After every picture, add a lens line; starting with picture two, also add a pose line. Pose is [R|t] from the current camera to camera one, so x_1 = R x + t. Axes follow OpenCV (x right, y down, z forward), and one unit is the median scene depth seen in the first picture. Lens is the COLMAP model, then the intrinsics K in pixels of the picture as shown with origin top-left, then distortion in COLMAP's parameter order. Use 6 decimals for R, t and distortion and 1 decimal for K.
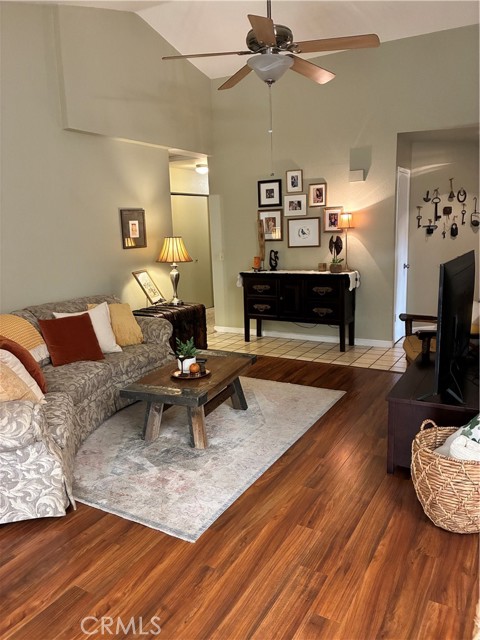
lens RADIAL K [[487.3, 0, 238.7], [0, 487.3, 320.1], [0, 0, 1]] dist [0.023062, -0.009176]
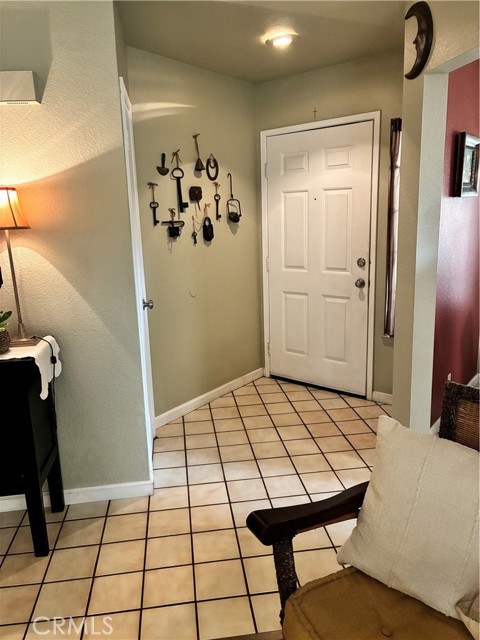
lens RADIAL K [[487.3, 0, 238.6], [0, 487.3, 322.3], [0, 0, 1]] dist [0.023062, -0.009176]
pose [[0.778367, -0.130833, 0.614026, 0.109168], [0.120456, 0.990996, 0.058461, -0.107381], [-0.616145, 0.028459, 0.787118, 0.545734]]
